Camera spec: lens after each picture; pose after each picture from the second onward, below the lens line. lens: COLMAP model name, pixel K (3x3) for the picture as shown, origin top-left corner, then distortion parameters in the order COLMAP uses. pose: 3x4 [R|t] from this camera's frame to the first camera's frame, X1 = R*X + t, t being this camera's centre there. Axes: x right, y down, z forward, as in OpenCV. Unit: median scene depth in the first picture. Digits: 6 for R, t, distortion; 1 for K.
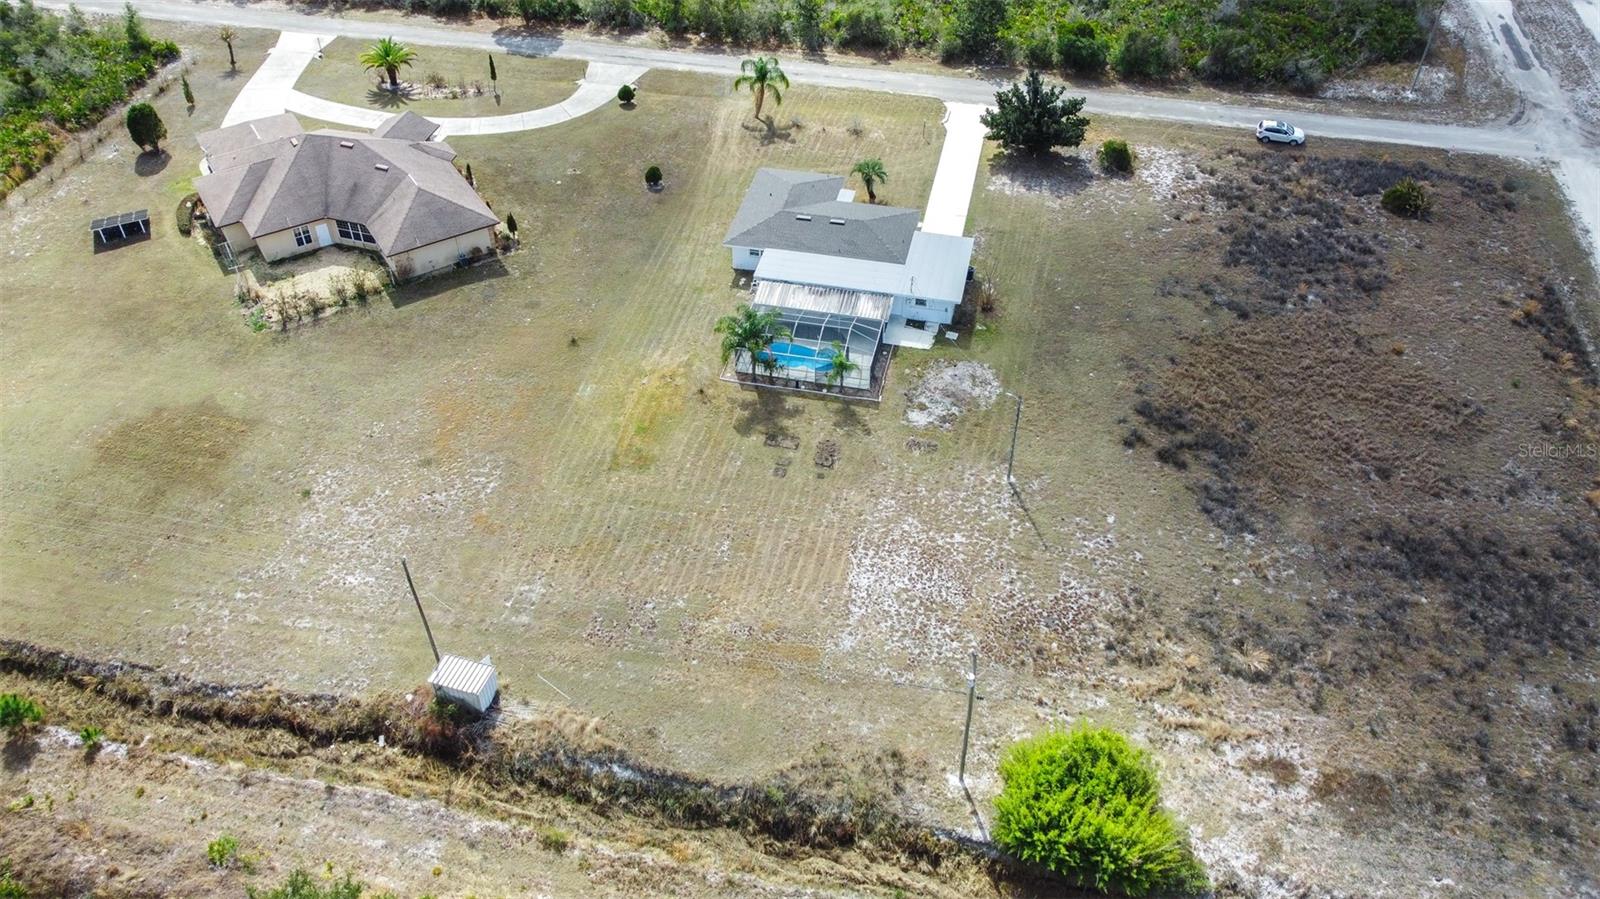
lens RADIAL K [[1215.7, 0, 800.0], [0, 1215.7, 449.5], [0, 0, 1]] dist [-0.005448, 0.001886]
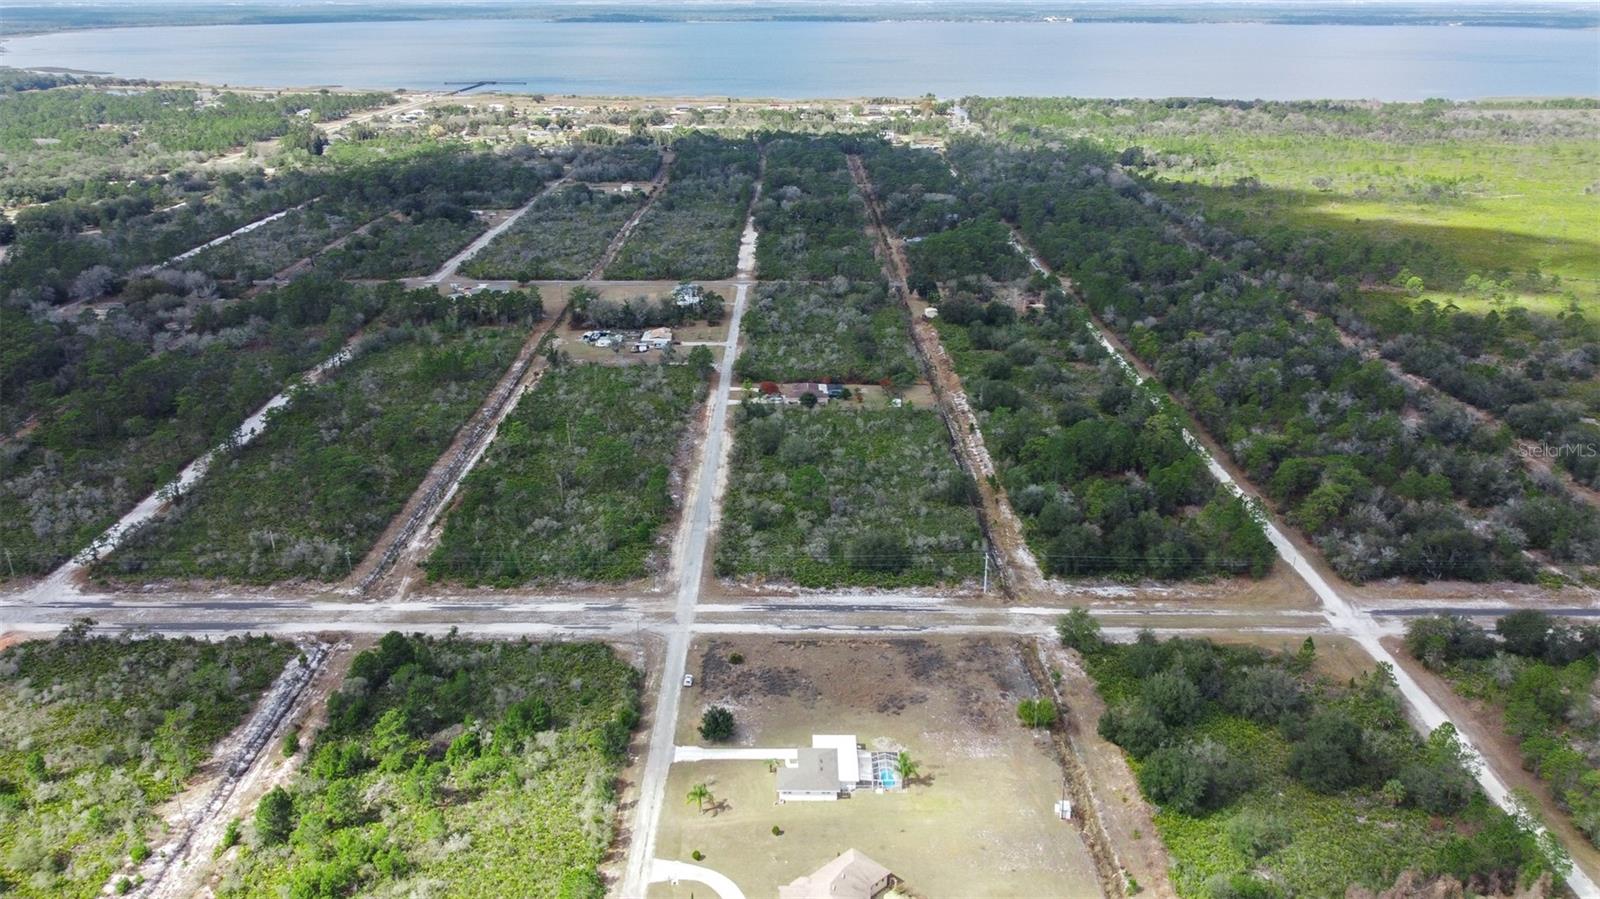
lens RADIAL K [[1255.8, 0, 800.0], [0, 1255.8, 449.5], [0, 0, 1]] dist [0.002417, -0.006845]
pose [[-0.220476, -0.333763, 0.916511, -2.464924], [0.650304, 0.650026, 0.393155, -1.920800], [-0.726977, 0.682692, 0.073732, 0.465250]]
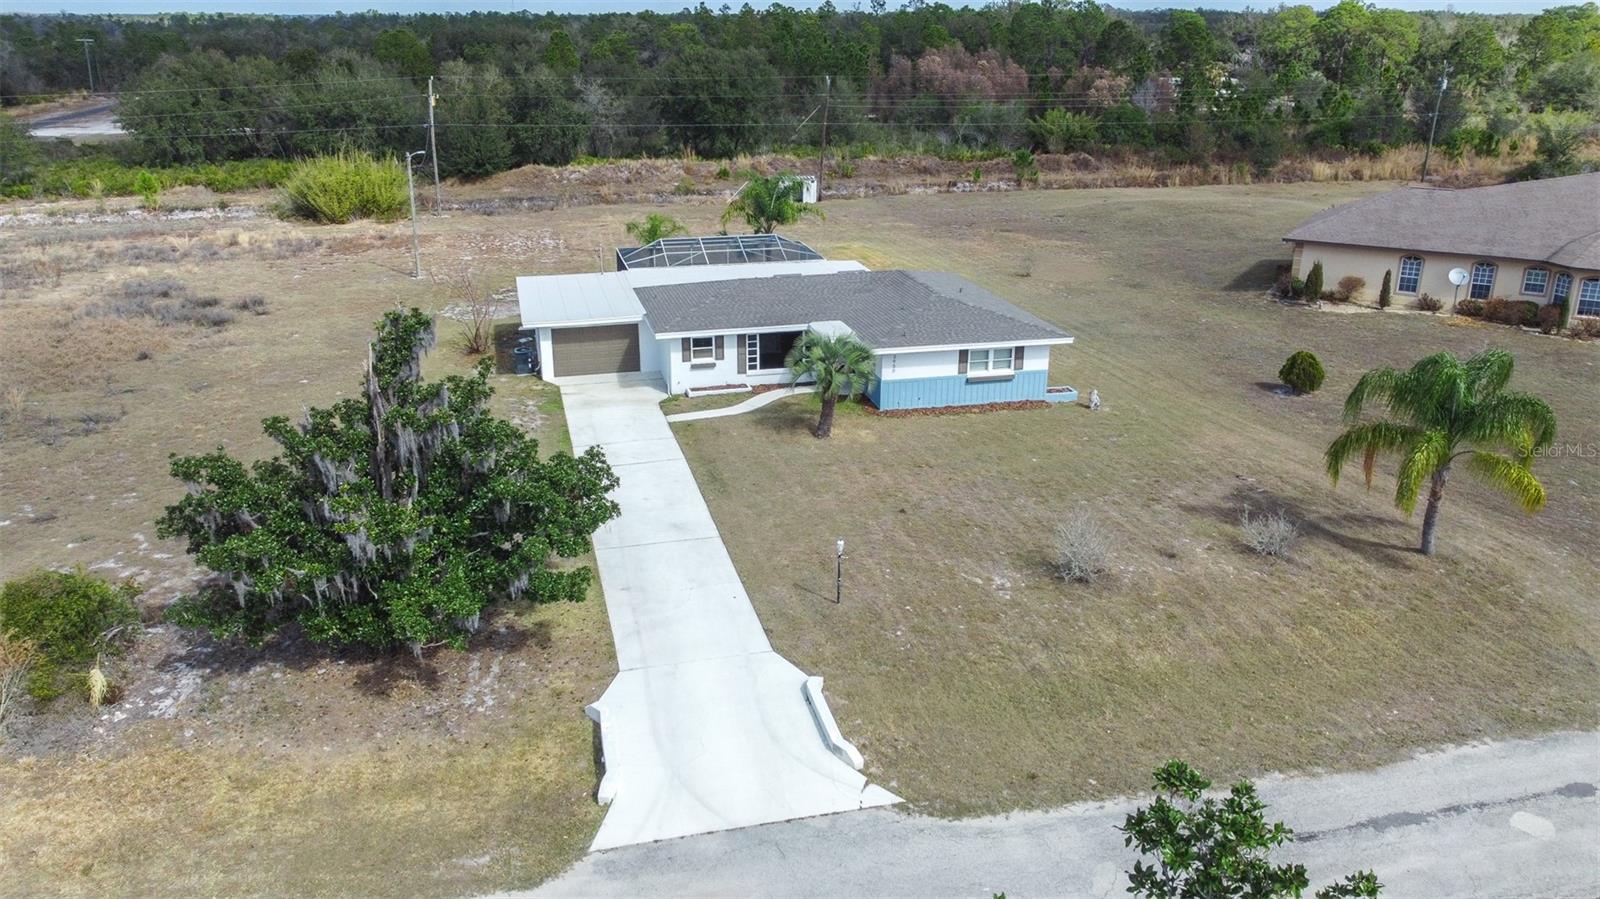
lens RADIAL K [[1214.8, 0, 801.1], [0, 1214.8, 443.9], [0, 0, 1]] dist [-0.004272, 0.000165]
pose [[-0.897015, 0.149108, -0.416090, 0.292693], [-0.295795, 0.496996, 0.815782, -0.667220], [0.328435, 0.854846, -0.401708, 1.476097]]
